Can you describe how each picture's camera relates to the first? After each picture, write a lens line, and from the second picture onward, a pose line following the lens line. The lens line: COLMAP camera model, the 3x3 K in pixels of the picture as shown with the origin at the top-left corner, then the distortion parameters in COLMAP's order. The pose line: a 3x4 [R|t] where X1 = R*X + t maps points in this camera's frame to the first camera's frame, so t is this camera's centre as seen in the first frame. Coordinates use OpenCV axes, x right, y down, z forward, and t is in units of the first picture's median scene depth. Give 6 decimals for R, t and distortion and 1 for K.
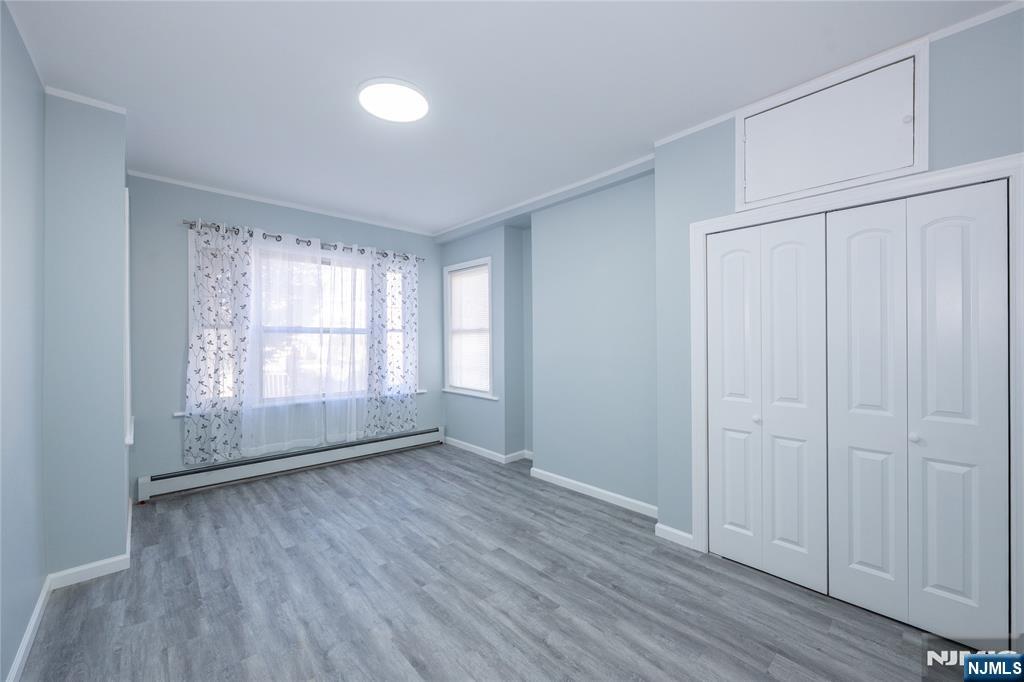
lens RADIAL K [[403.9, 0, 518.5], [0, 403.9, 338.6], [0, 0, 1]] dist [-0.003145, -0.000157]
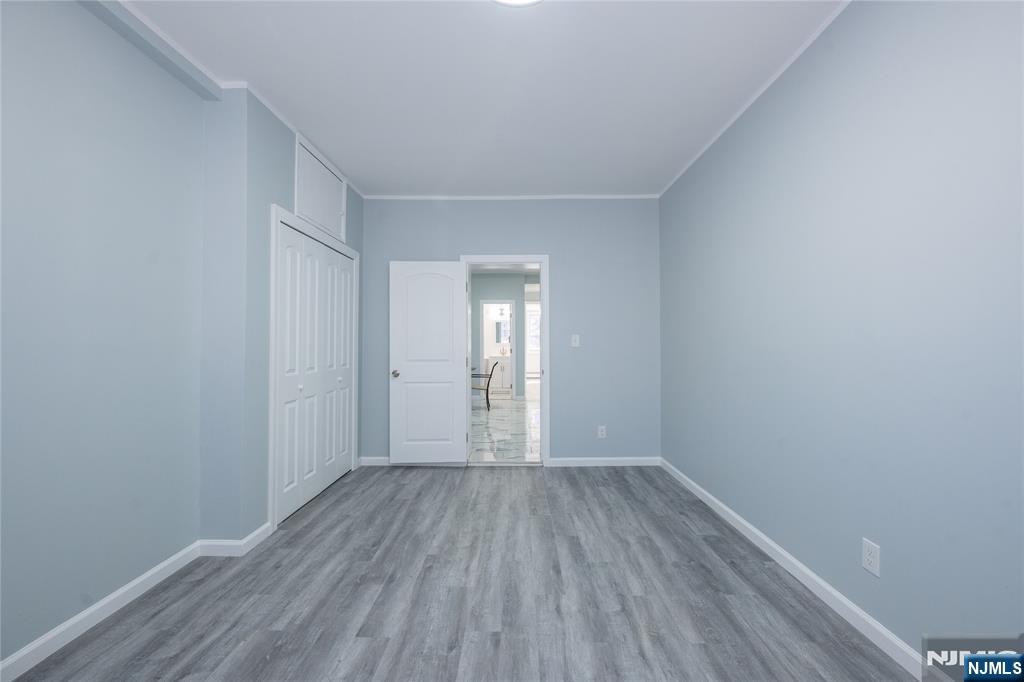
lens RADIAL K [[403.9, 0, 505.2], [0, 403.9, 335.2], [0, 0, 1]] dist [-0.003145, -0.000157]
pose [[-0.710317, 0.022954, 0.703508, -0.549251], [0.002154, 0.999534, -0.030437, 0.057052], [-0.703879, -0.020104, -0.710036, 1.068198]]
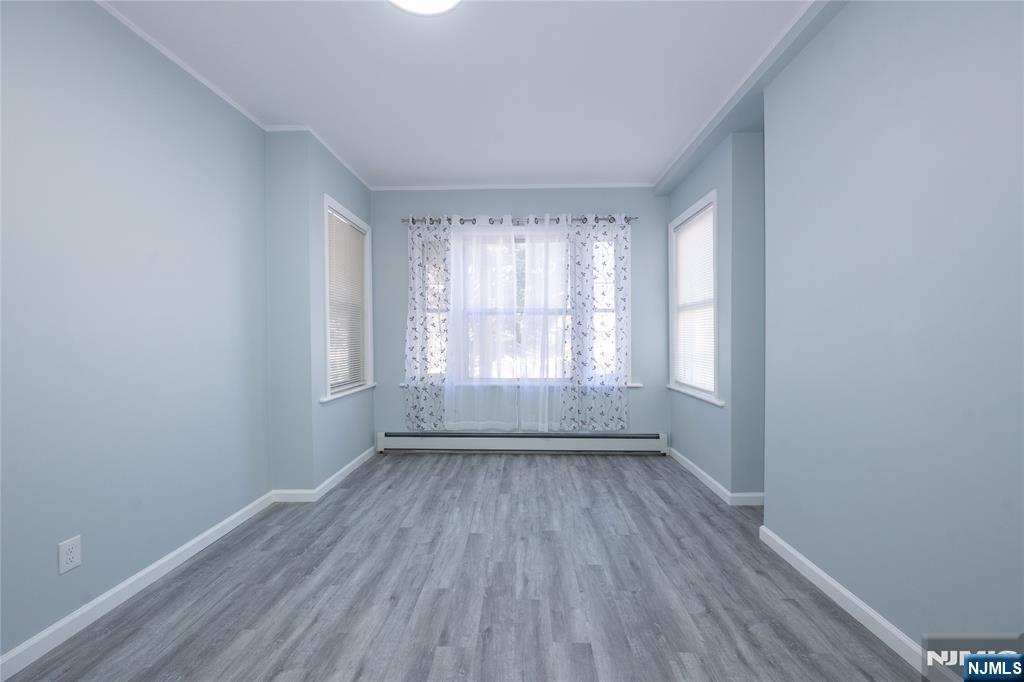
lens RADIAL K [[403.9, 0, 507.6], [0, 403.9, 346.3], [0, 0, 1]] dist [-0.003145, -0.000157]
pose [[0.705146, 0.012559, -0.708951, 0.235755], [0.007759, 0.999647, 0.025426, 0.050502], [0.709019, -0.023430, 0.704800, 0.415558]]
